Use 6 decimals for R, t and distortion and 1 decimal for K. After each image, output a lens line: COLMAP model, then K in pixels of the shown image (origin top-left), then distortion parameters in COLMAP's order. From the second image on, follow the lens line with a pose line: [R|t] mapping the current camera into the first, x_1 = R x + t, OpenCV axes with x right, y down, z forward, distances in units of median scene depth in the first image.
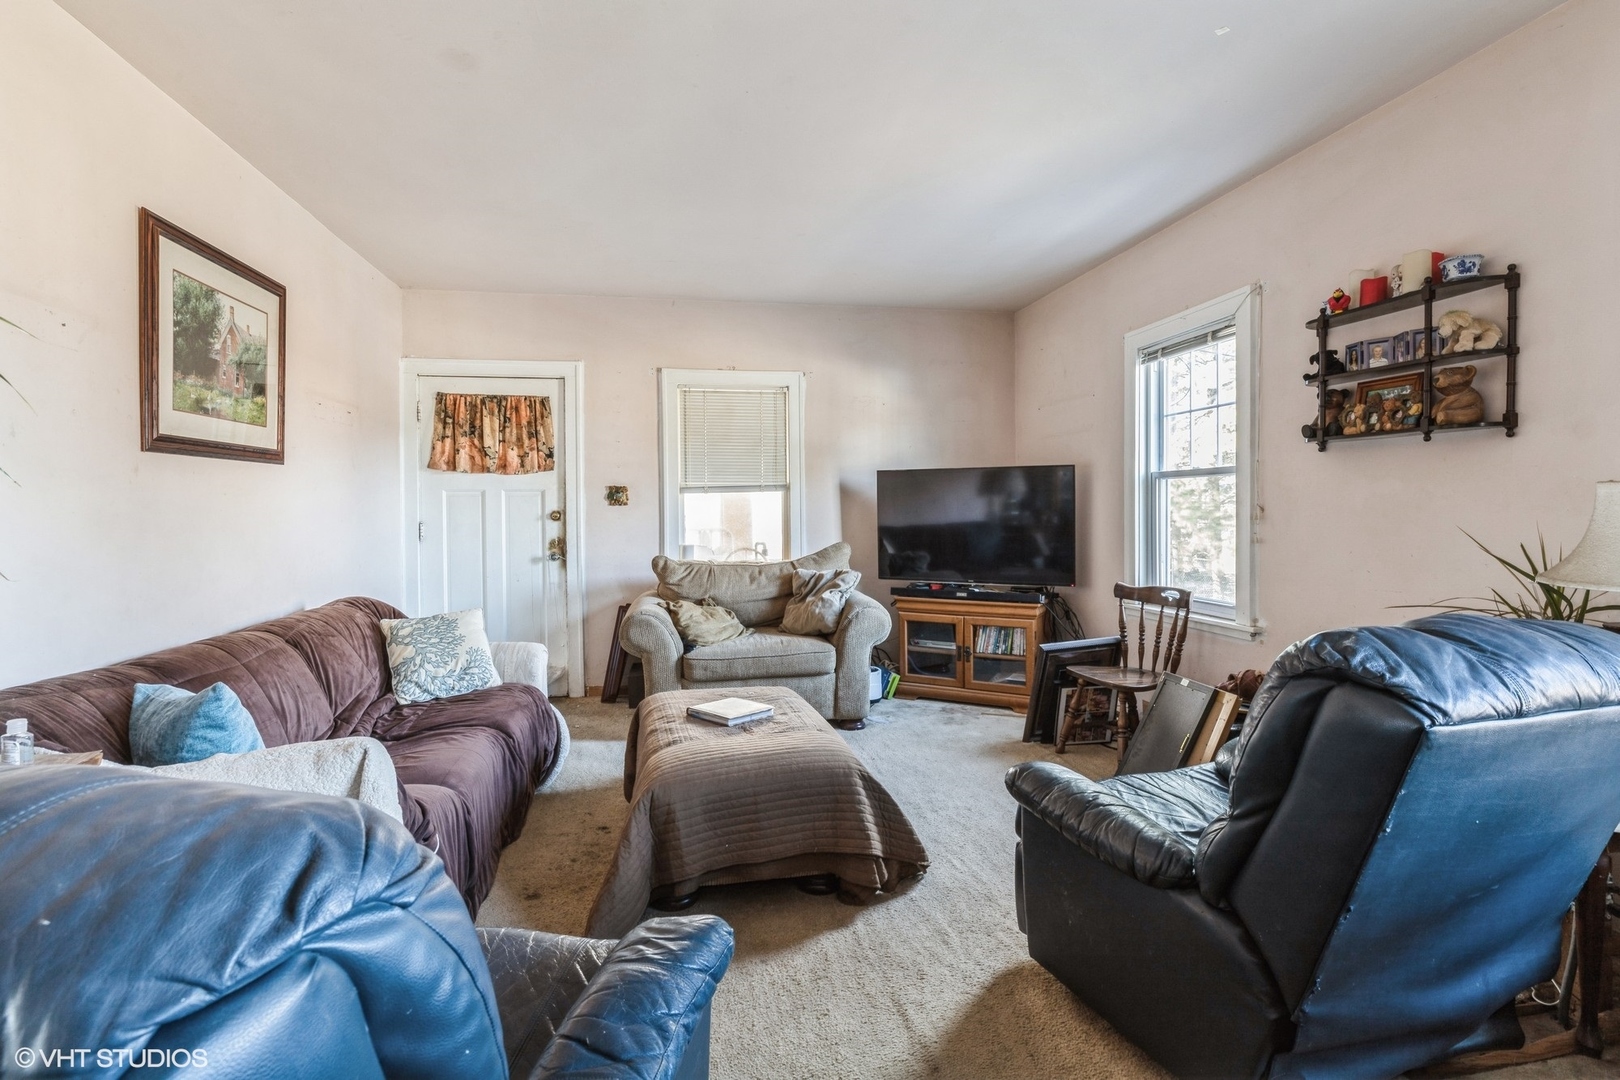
lens RADIAL K [[780.8, 0, 814.8], [0, 780.8, 522.2], [0, 0, 1]] dist [-0.003018, 0.000156]
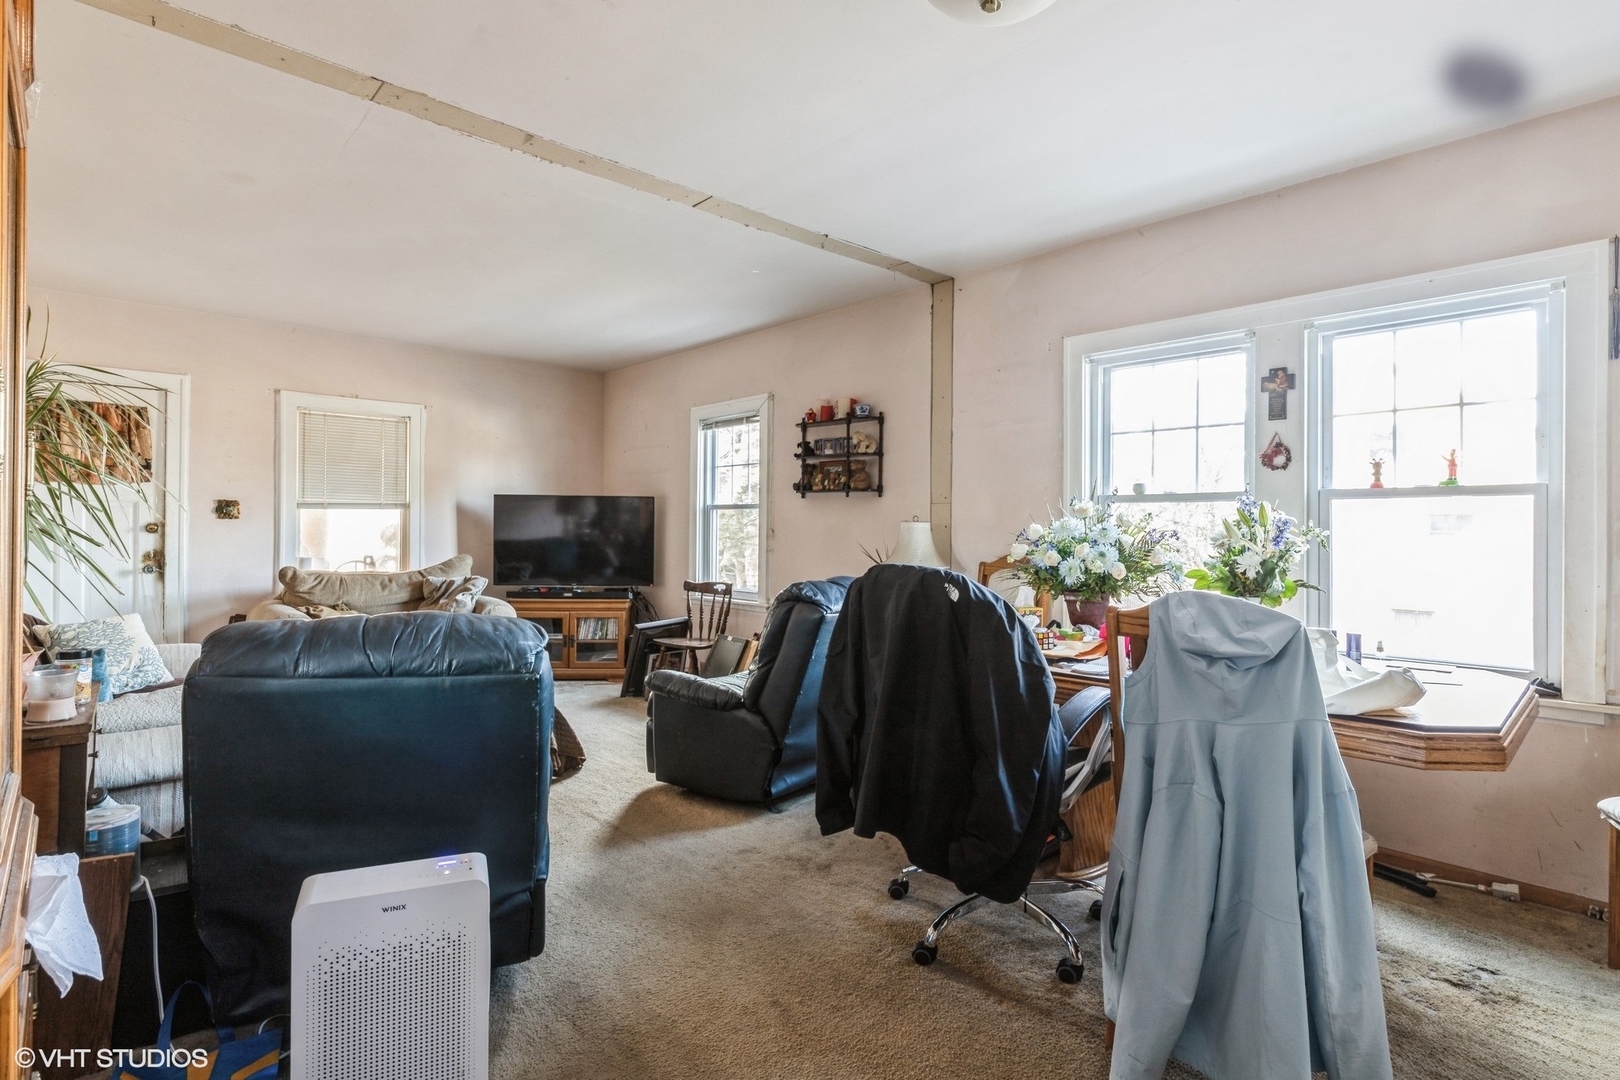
lens RADIAL K [[780.8, 0, 814.8], [0, 780.8, 522.2], [0, 0, 1]] dist [-0.003018, 0.000156]
pose [[0.841185, 0.019736, 0.540388, -0.199028], [-0.006699, 0.999637, -0.026080, 0.005744], [-0.540707, 0.018318, 0.841012, -0.355863]]
